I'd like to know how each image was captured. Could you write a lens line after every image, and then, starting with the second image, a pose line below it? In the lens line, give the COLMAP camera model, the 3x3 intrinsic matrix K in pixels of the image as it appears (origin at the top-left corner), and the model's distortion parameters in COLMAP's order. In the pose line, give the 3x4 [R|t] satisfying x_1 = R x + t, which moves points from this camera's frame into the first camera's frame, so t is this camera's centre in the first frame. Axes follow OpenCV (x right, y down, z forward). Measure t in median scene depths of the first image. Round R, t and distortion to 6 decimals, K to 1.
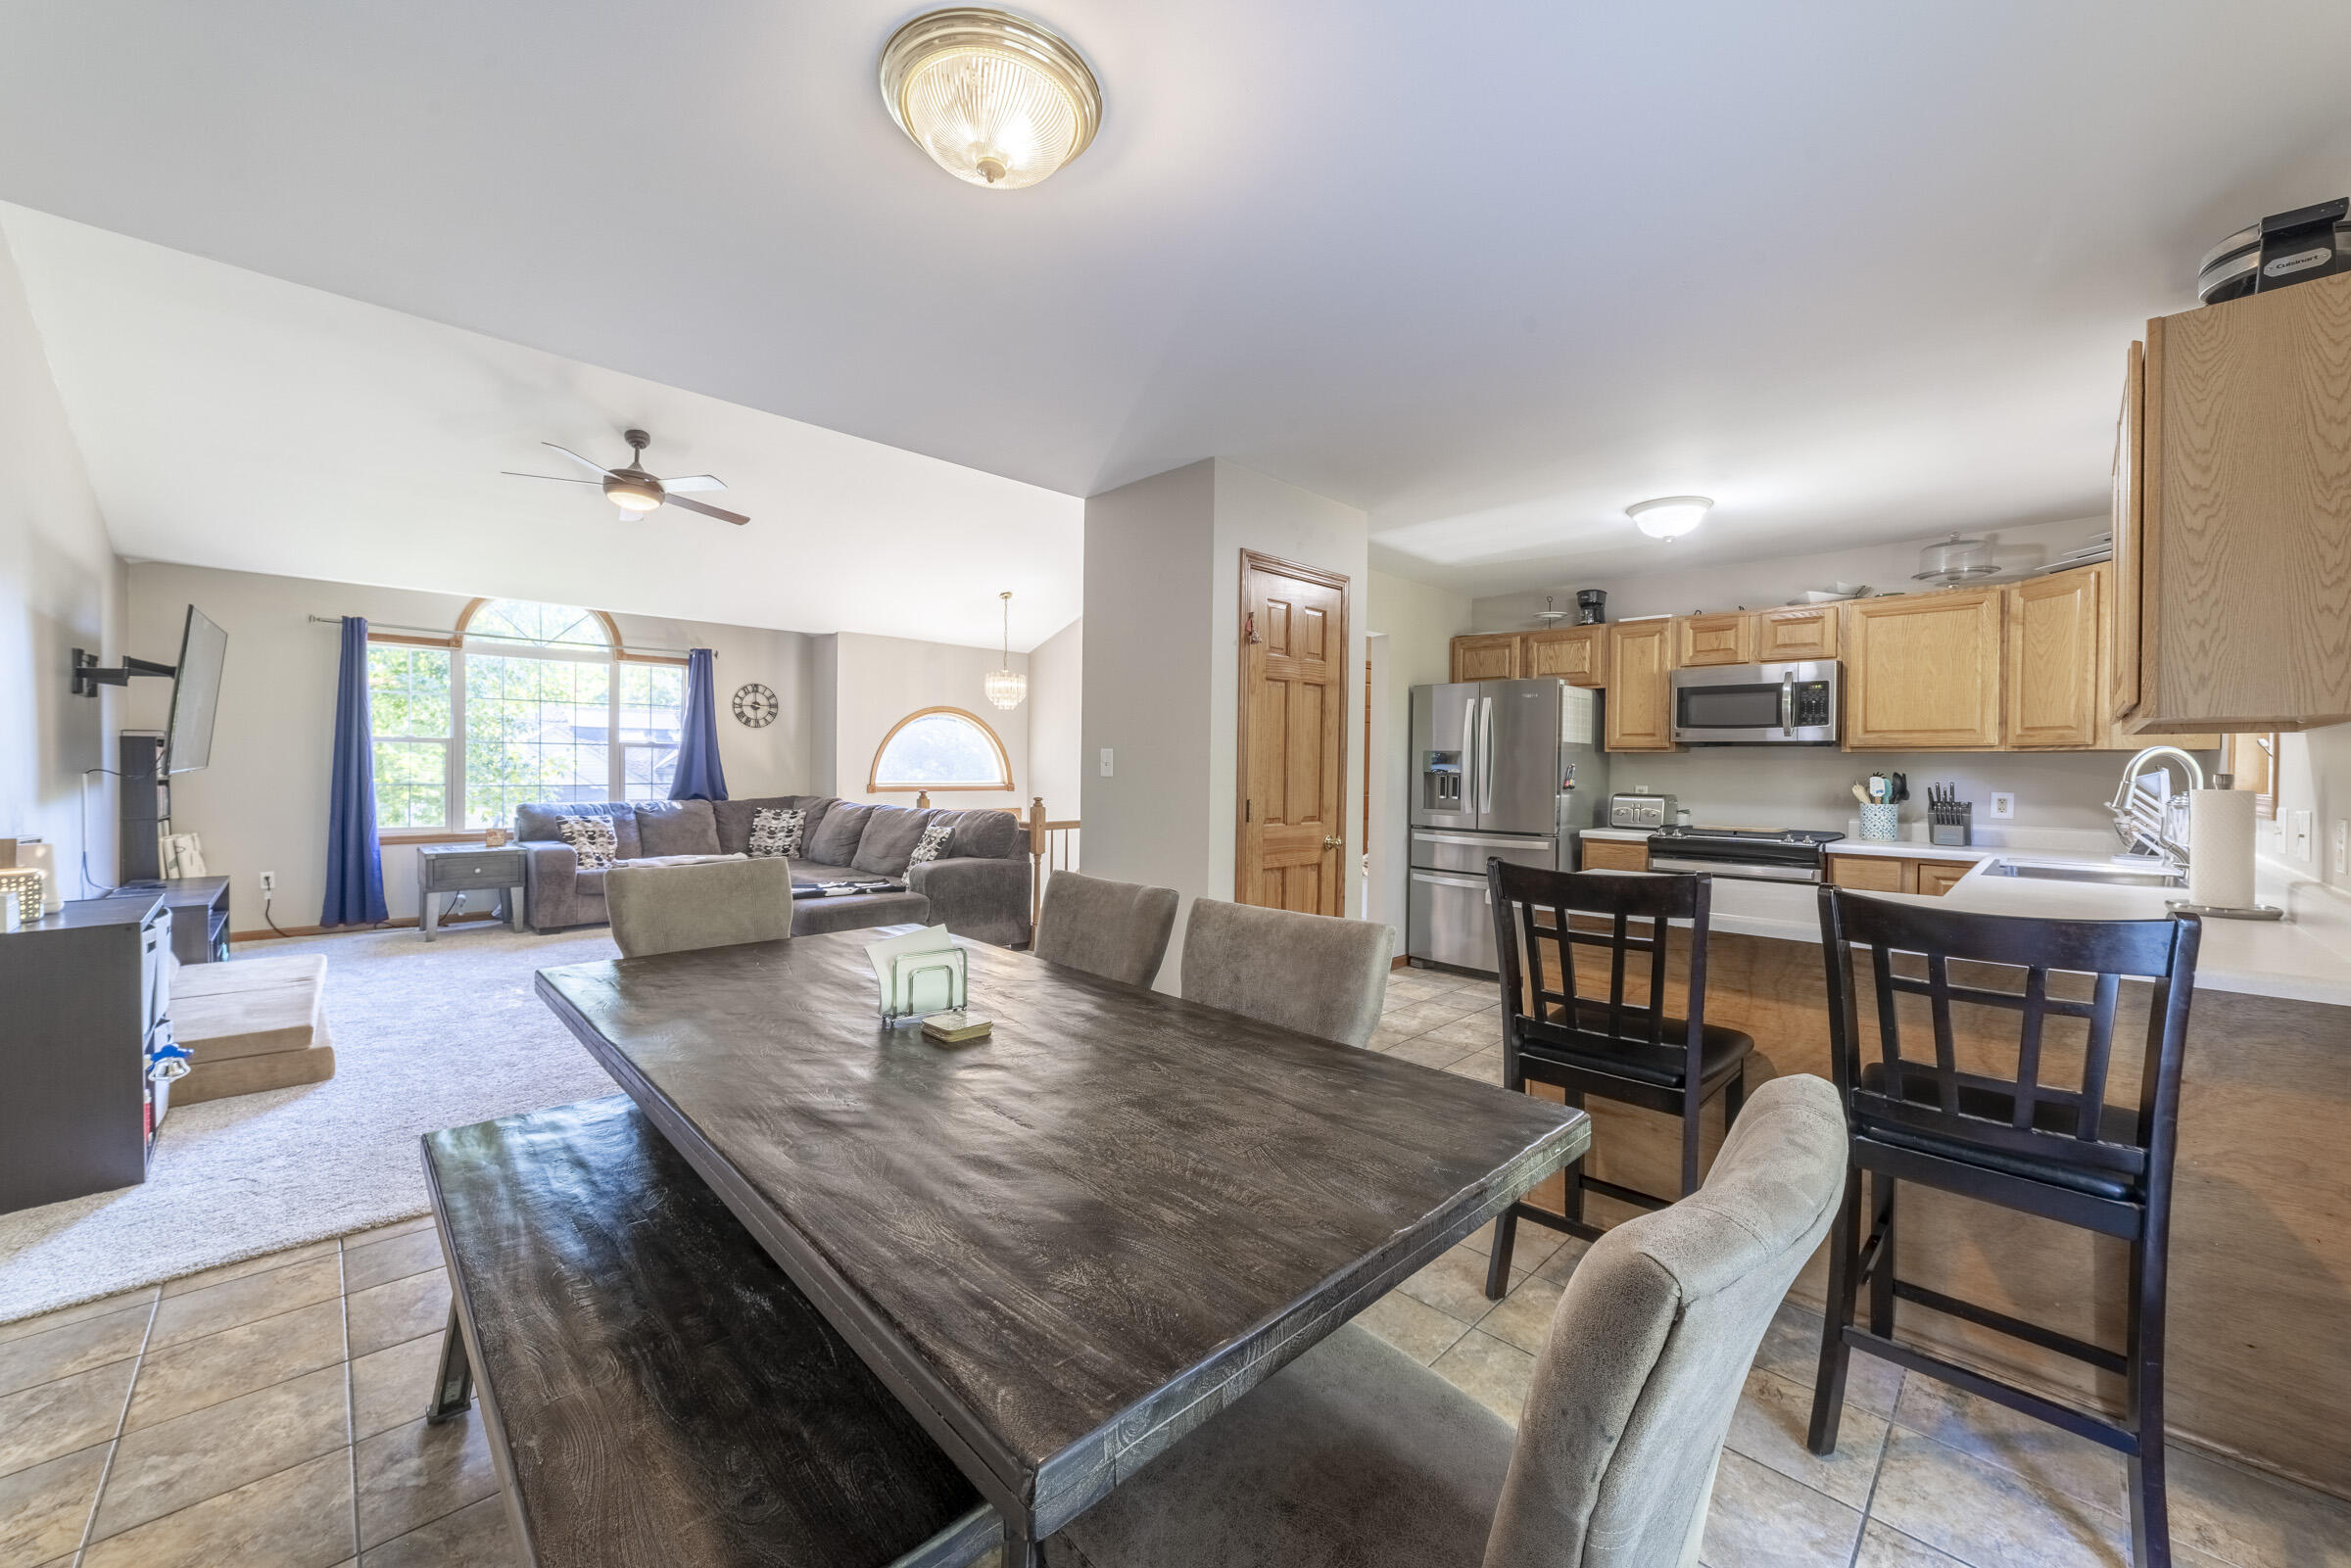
lens RADIAL K [[899.8, 0, 1169.0], [0, 899.8, 772.1], [0, 0, 1]] dist [-0.019038, 0.005603]
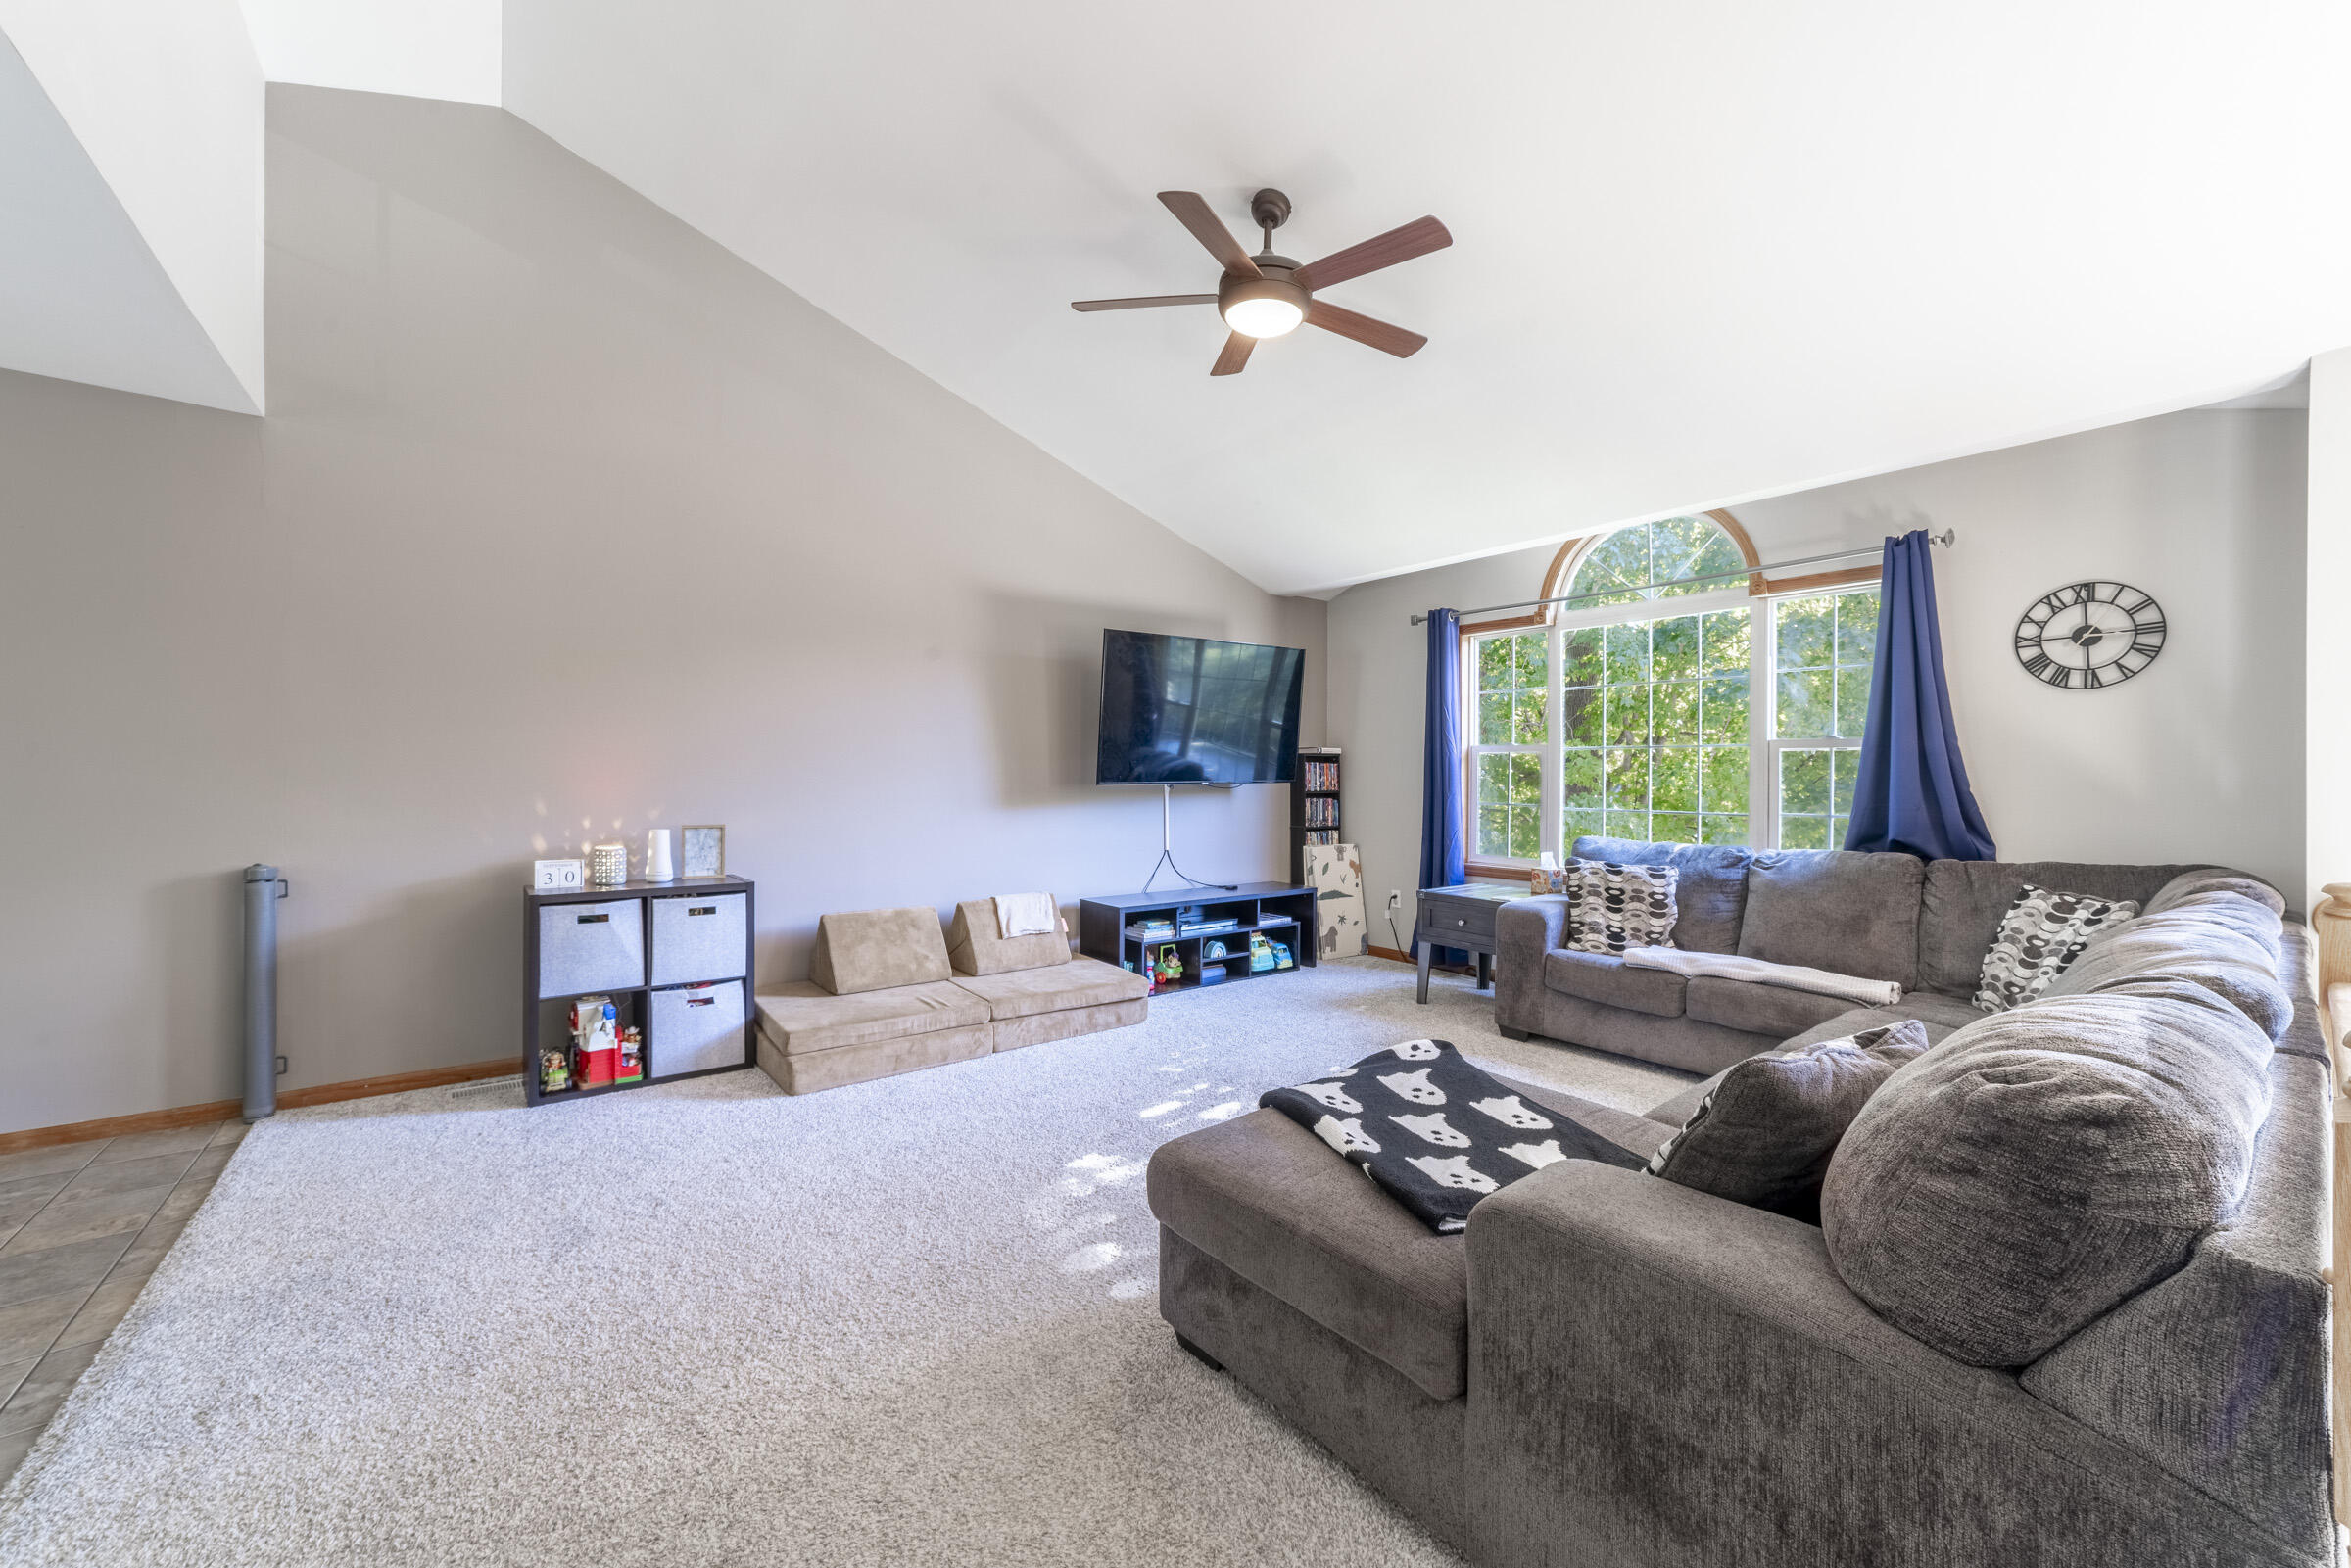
lens RADIAL K [[899.8, 0, 1155.2], [0, 899.8, 777.2], [0, 0, 1]] dist [-0.019038, 0.005603]
pose [[-0.122265, -0.007415, -0.992470, -0.015257], [-0.015009, 0.999872, -0.005621, -0.001448], [0.992384, 0.014209, -0.122361, 0.945316]]
